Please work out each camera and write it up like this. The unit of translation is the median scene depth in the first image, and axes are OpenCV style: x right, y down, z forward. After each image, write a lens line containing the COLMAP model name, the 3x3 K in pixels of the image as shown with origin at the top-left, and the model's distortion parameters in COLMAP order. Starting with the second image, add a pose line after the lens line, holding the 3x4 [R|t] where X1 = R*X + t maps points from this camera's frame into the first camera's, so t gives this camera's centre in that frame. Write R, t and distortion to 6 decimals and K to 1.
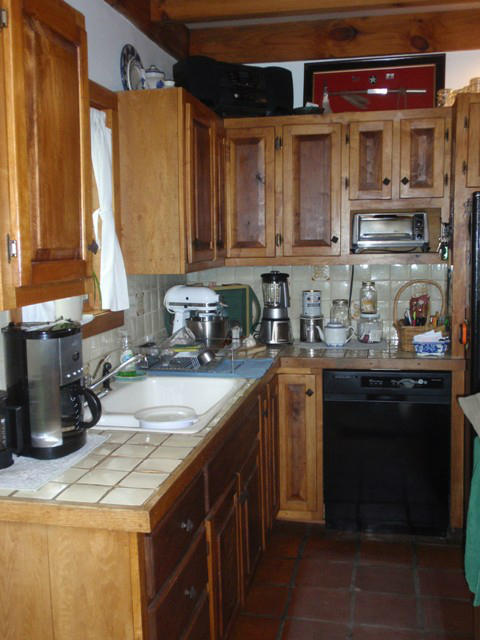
lens RADIAL K [[704.8, 0, 240.0], [0, 704.8, 342.4], [0, 0, 1]] dist [-0.226260, 0.129708]
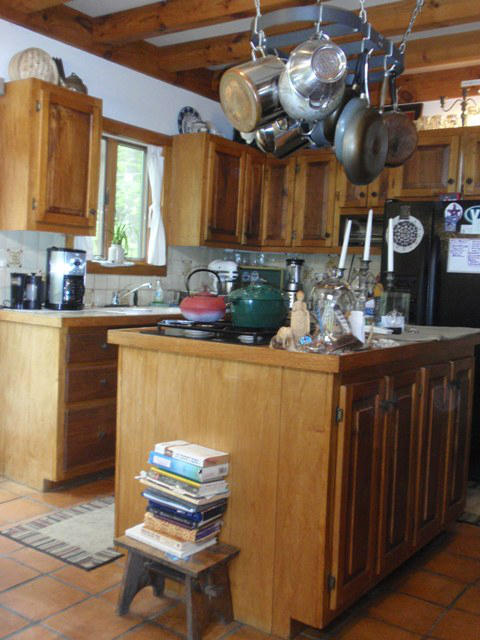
lens RADIAL K [[704.8, 0, 240.0], [0, 704.8, 342.4], [0, 0, 1]] dist [-0.226260, 0.129708]
pose [[0.914980, 0.093702, -0.392469, 0.650373], [-0.119224, 0.992016, -0.041108, 0.177152], [0.385483, 0.084405, 0.918846, -0.428976]]
